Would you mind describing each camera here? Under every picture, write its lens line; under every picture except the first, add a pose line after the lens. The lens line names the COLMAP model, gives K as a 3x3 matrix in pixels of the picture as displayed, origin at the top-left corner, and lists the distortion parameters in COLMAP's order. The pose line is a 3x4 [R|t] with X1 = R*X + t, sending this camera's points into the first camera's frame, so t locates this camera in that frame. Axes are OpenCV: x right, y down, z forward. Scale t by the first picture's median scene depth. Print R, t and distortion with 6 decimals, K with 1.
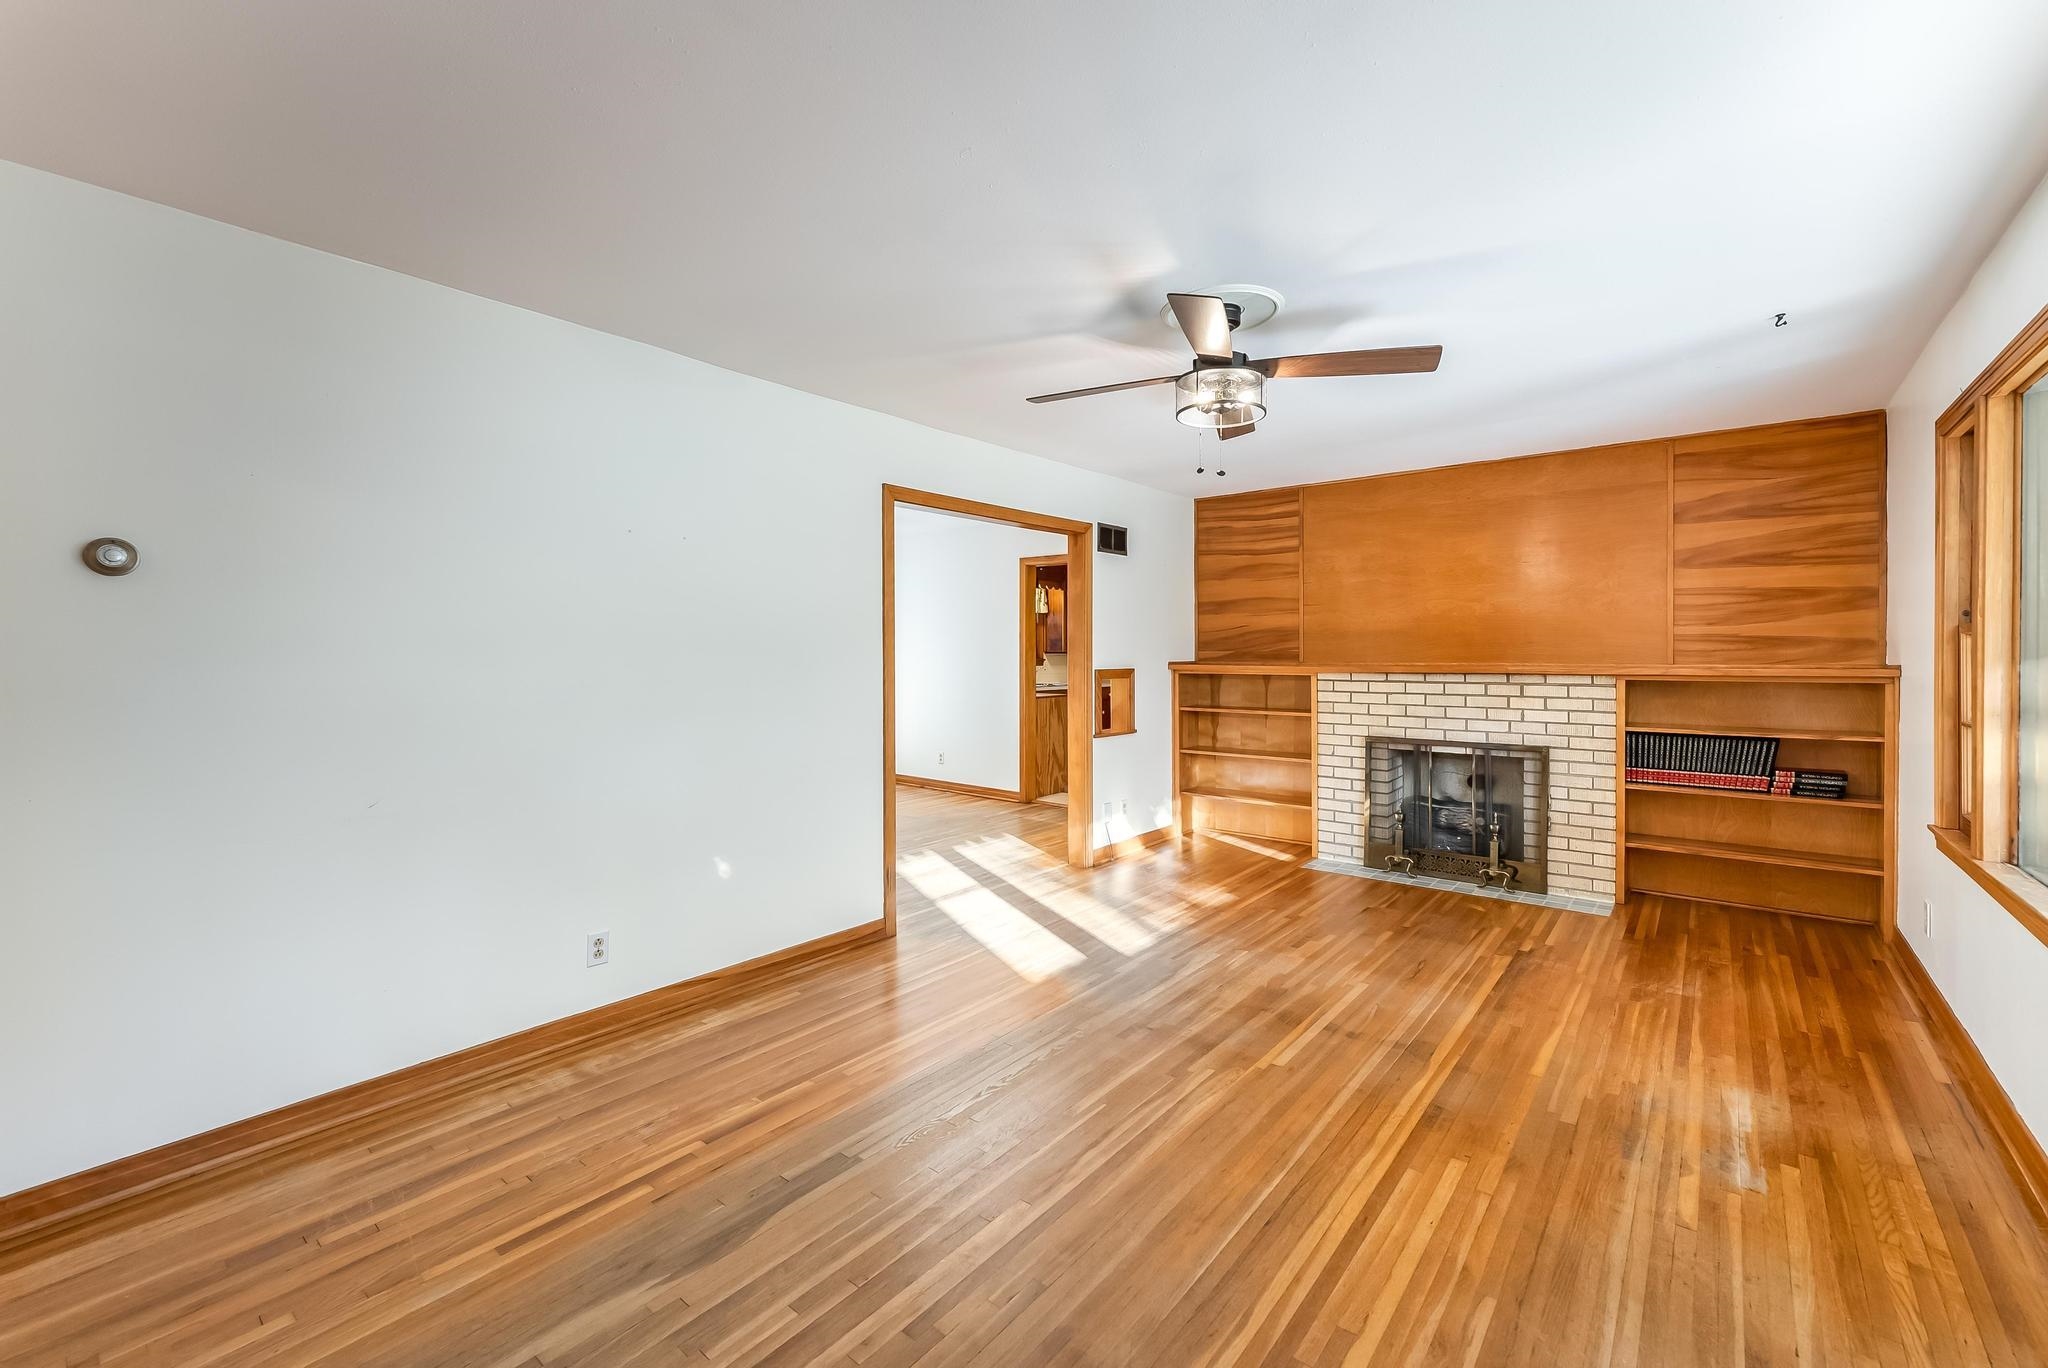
lens RADIAL K [[839.8, 0, 1051.5], [0, 839.8, 653.7], [0, 0, 1]] dist [0.005284, -0.000098]
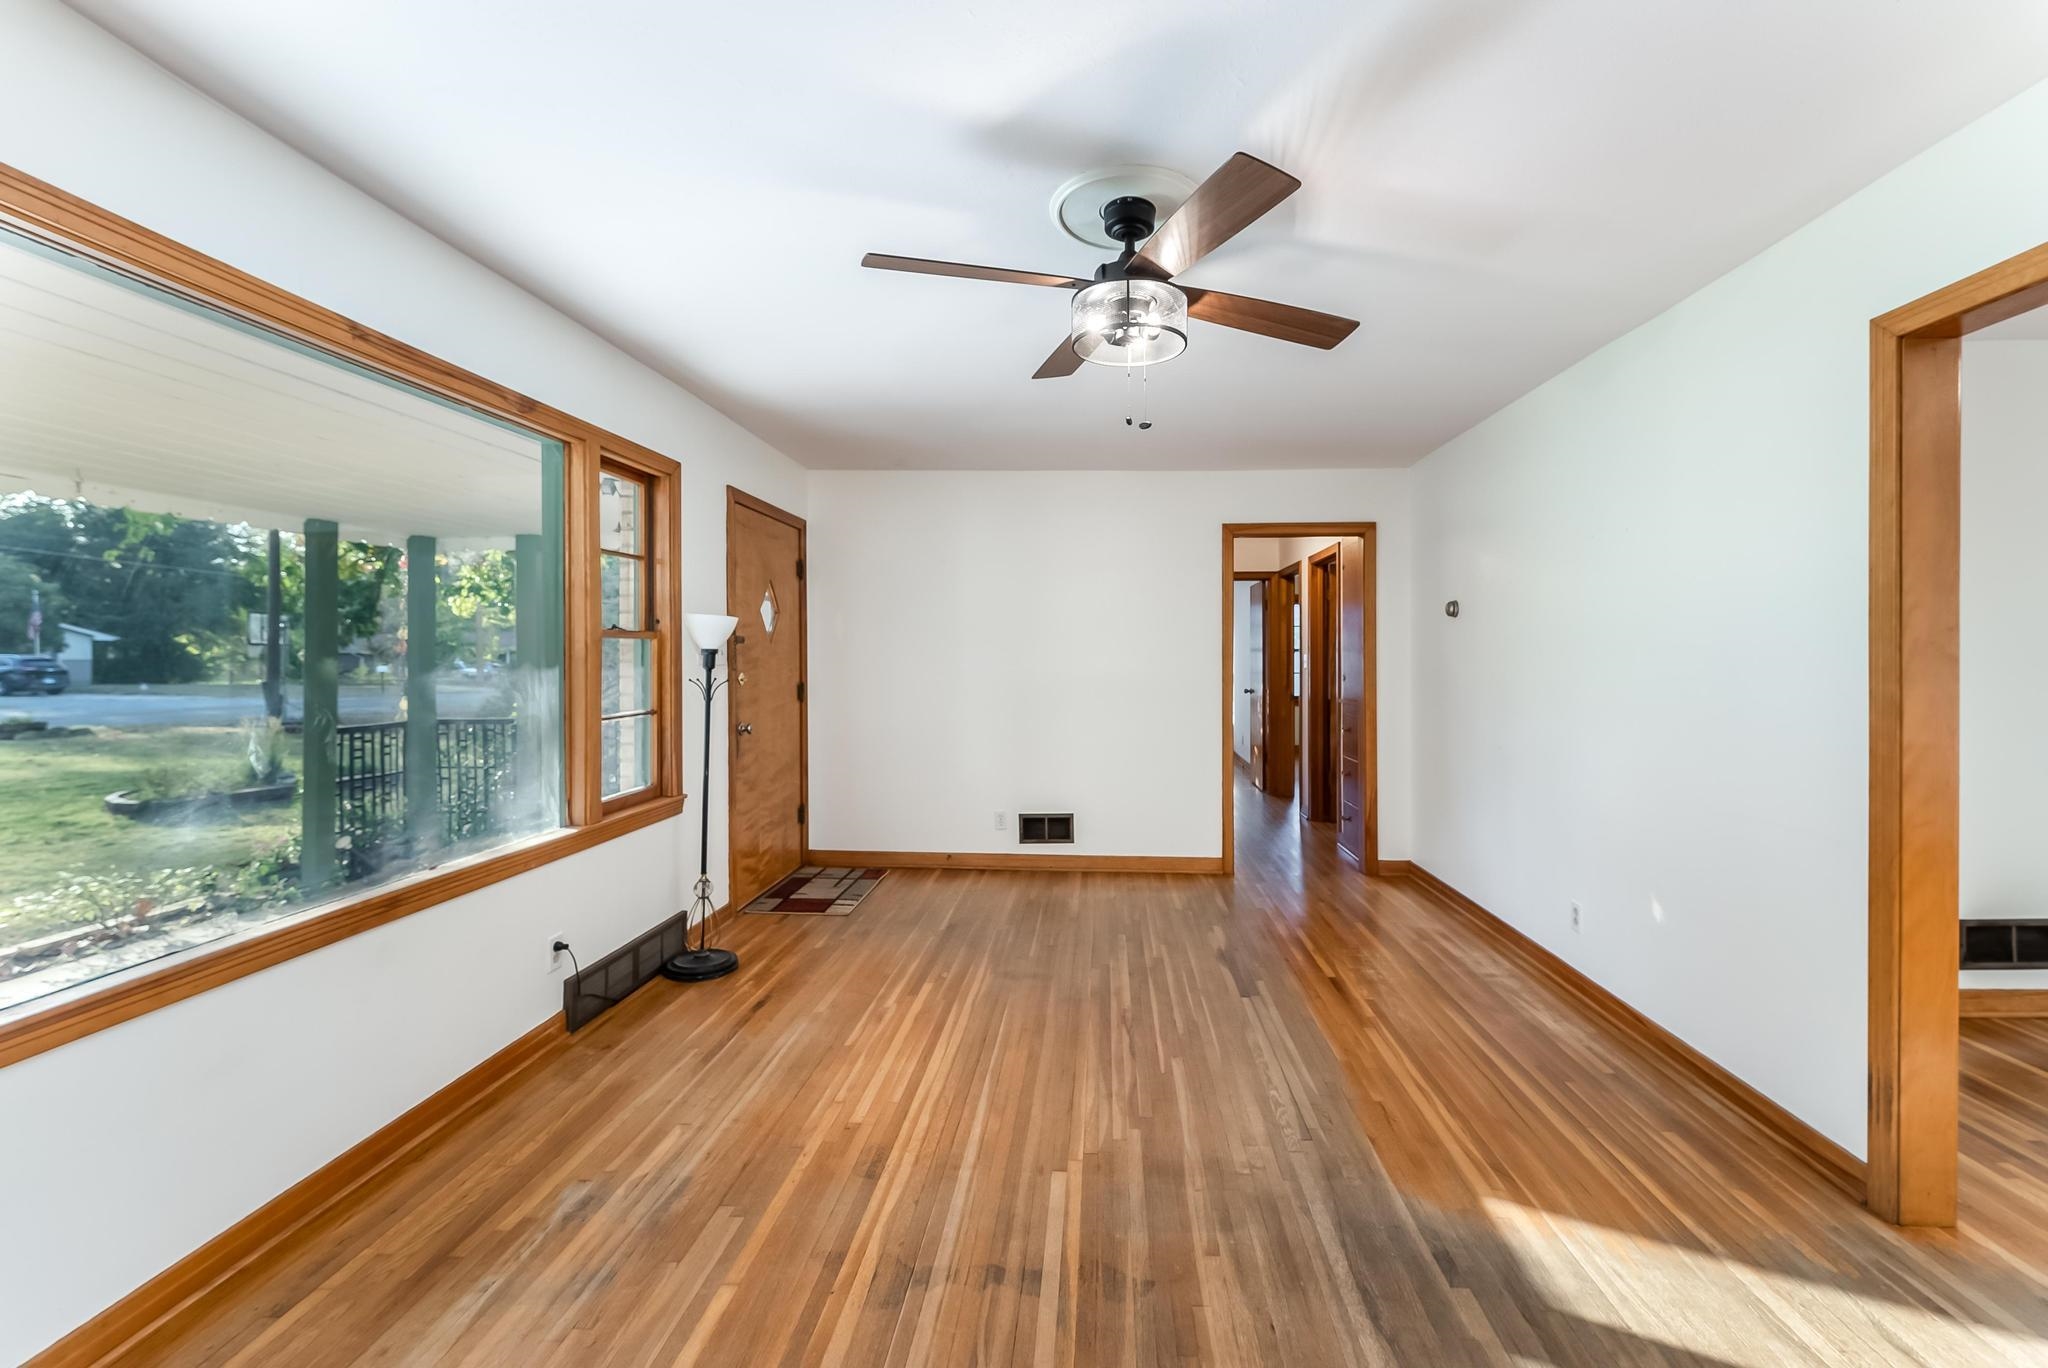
lens RADIAL K [[839.8, 0, 1069.1], [0, 839.8, 657.9], [0, 0, 1]] dist [0.005284, -0.000098]
pose [[-0.805587, 0.003813, -0.592465, 0.479352], [0.002456, 0.999992, 0.003096, 0.000923], [0.592472, 0.001039, -0.805590, 1.081819]]
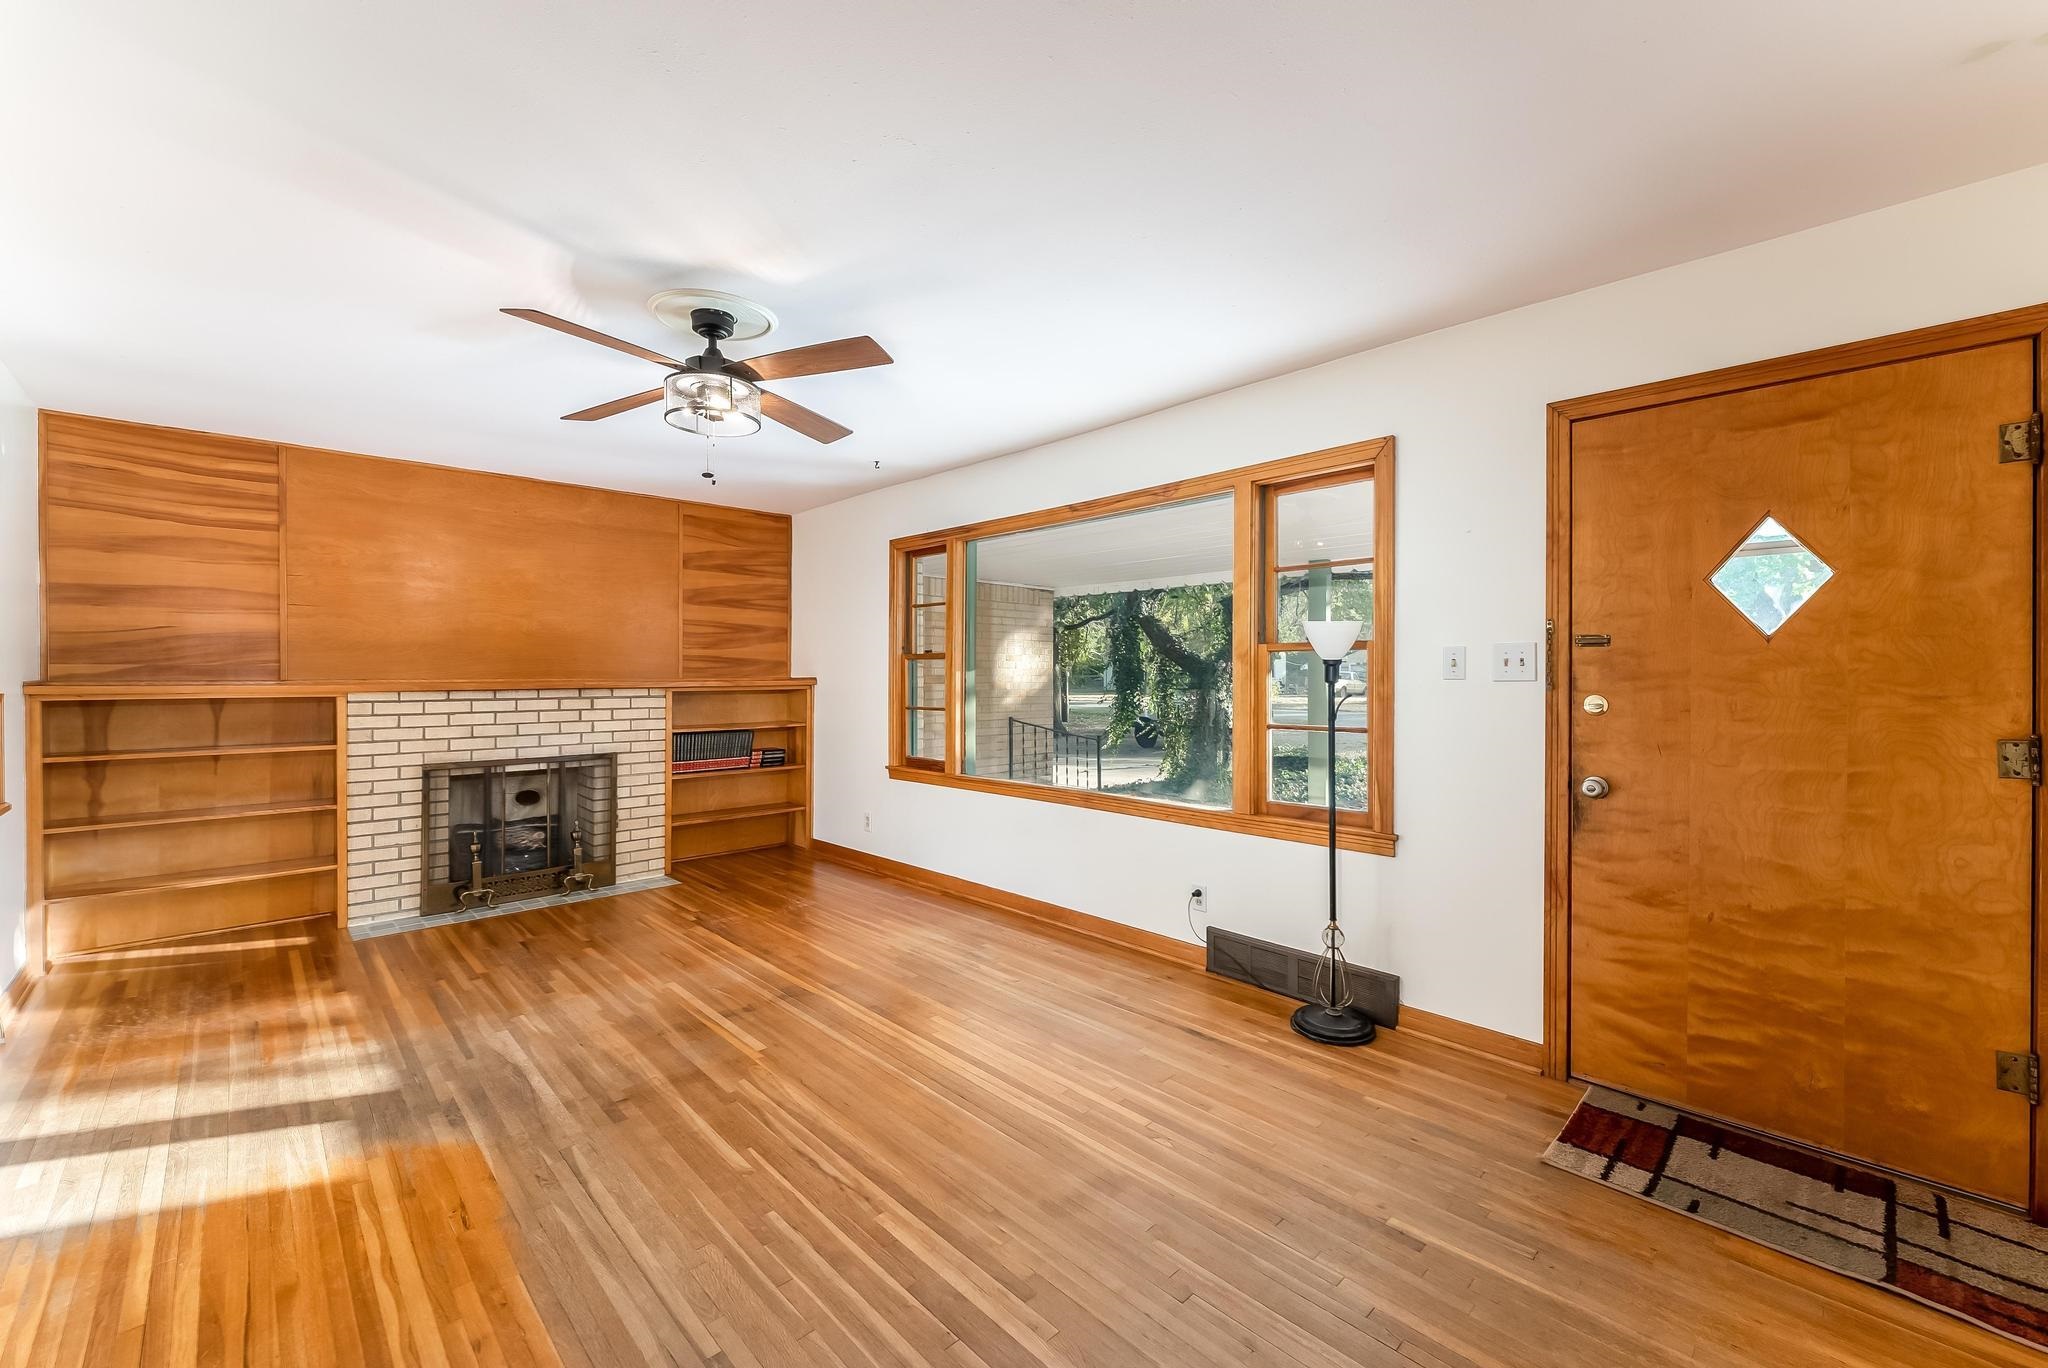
lens RADIAL K [[839.8, 0, 1016.1], [0, 839.8, 679.7], [0, 0, 1]] dist [0.005284, -0.000098]
pose [[0.145655, -0.006478, 0.989314, -0.489837], [0.000008, 0.999979, 0.006546, 0.006581], [-0.989335, -0.000945, 0.145652, 0.344693]]
